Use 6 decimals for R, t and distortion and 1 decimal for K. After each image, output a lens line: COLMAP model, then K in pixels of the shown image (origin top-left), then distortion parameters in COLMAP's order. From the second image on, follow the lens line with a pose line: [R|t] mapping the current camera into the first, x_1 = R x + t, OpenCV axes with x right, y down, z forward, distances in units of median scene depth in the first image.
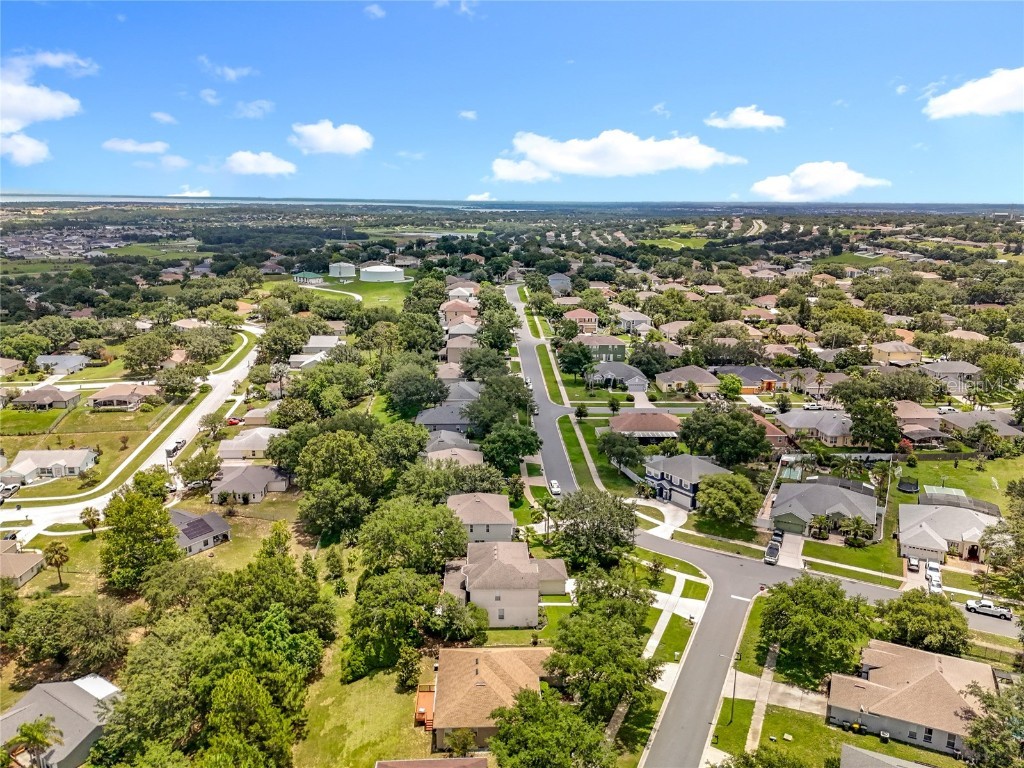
lens RADIAL K [[779.2, 0, 513.4], [0, 779.2, 395.6], [0, 0, 1]] dist [0.055607, -0.004159]
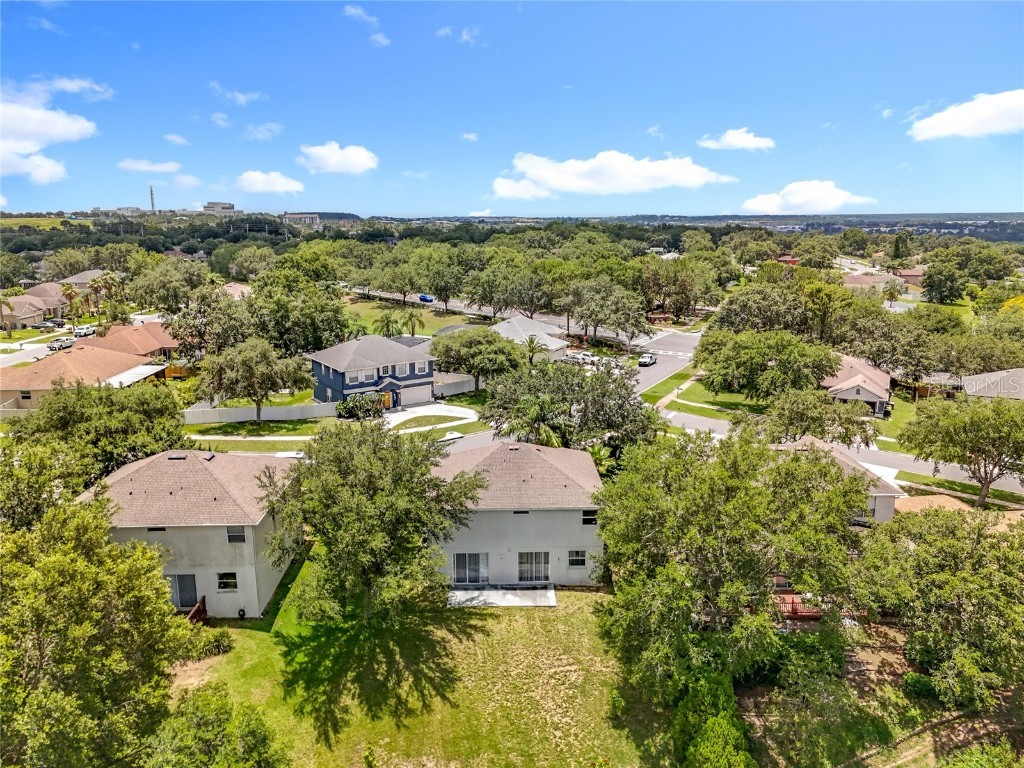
lens RADIAL K [[764.4, 0, 512.0], [0, 764.4, 384.0], [0, 0, 1]] dist [0.025308, -0.001936]
pose [[0.023511, -0.226251, 0.973785, -0.479765], [0.248459, 0.944816, 0.213522, 0.011839], [-0.968357, 0.236925, 0.078428, 1.062679]]
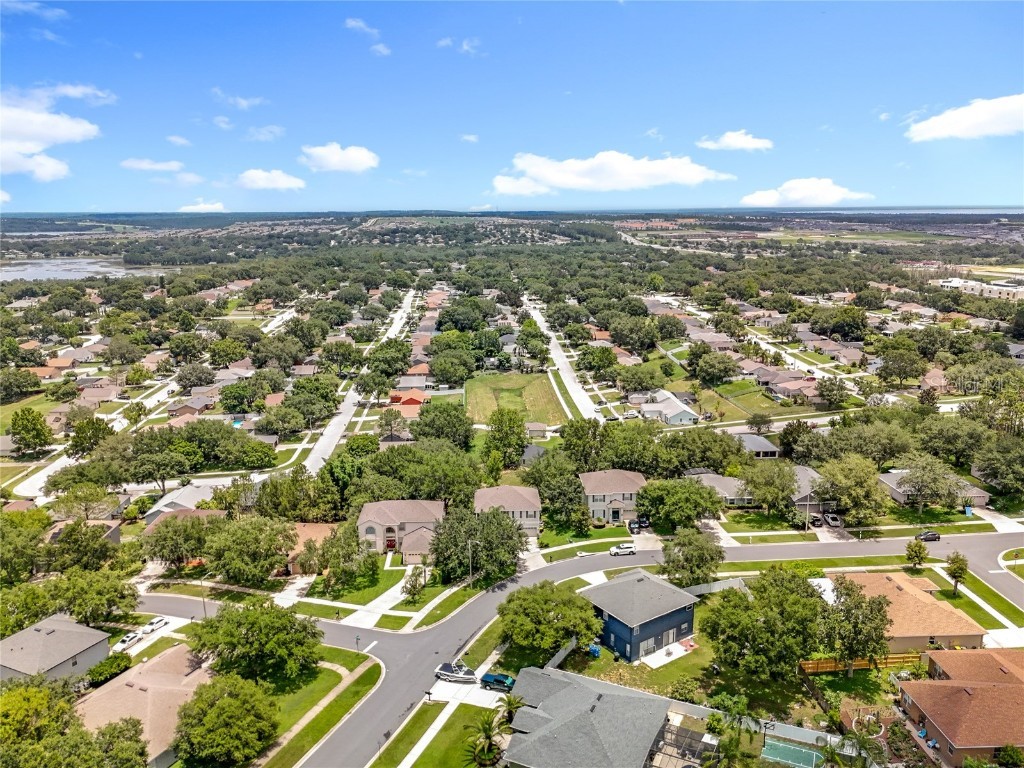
lens RADIAL K [[779.2, 0, 513.4], [0, 779.2, 395.6], [0, 0, 1]] dist [0.055607, -0.004159]
pose [[-0.003386, 0.220195, -0.975450, 1.100599], [-0.237424, 0.947386, 0.214684, -0.256610], [0.971400, 0.232322, 0.049072, 1.022046]]
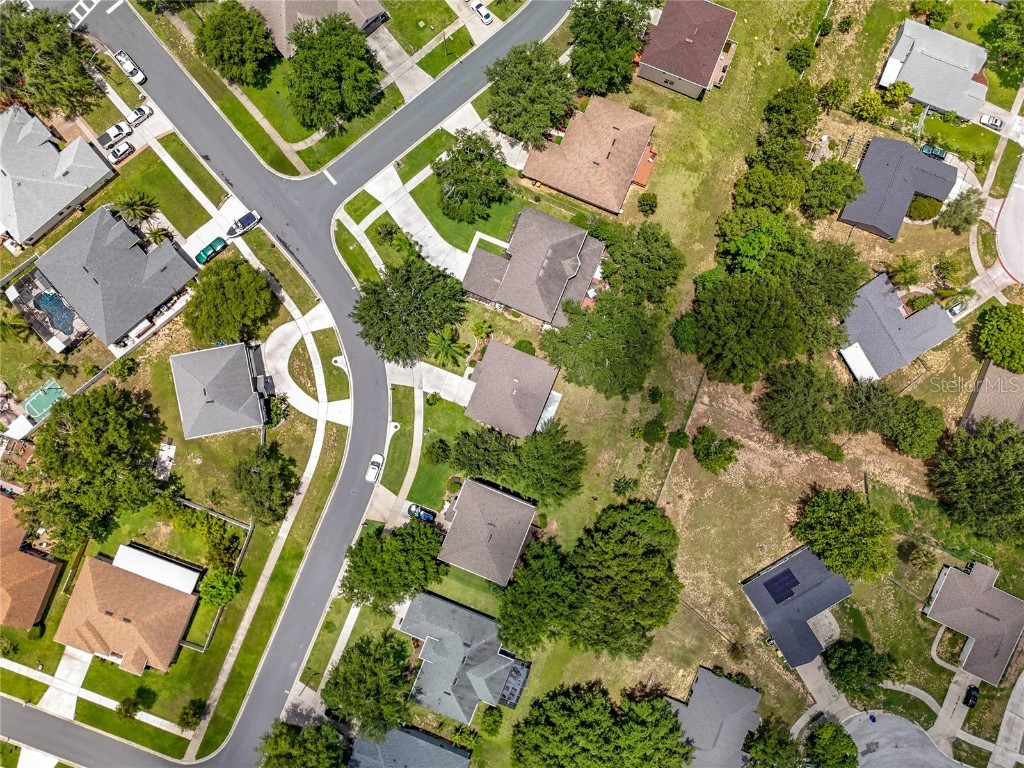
lens RADIAL K [[760.3, 0, 507.1], [0, 760.3, 384.3], [0, 0, 1]] dist [0.046831, -0.002730]
pose [[-0.908282, -0.417949, -0.018487, -0.024183], [0.085392, -0.228471, 0.969799, -0.763208], [-0.409550, 0.879272, 0.243205, 0.872705]]
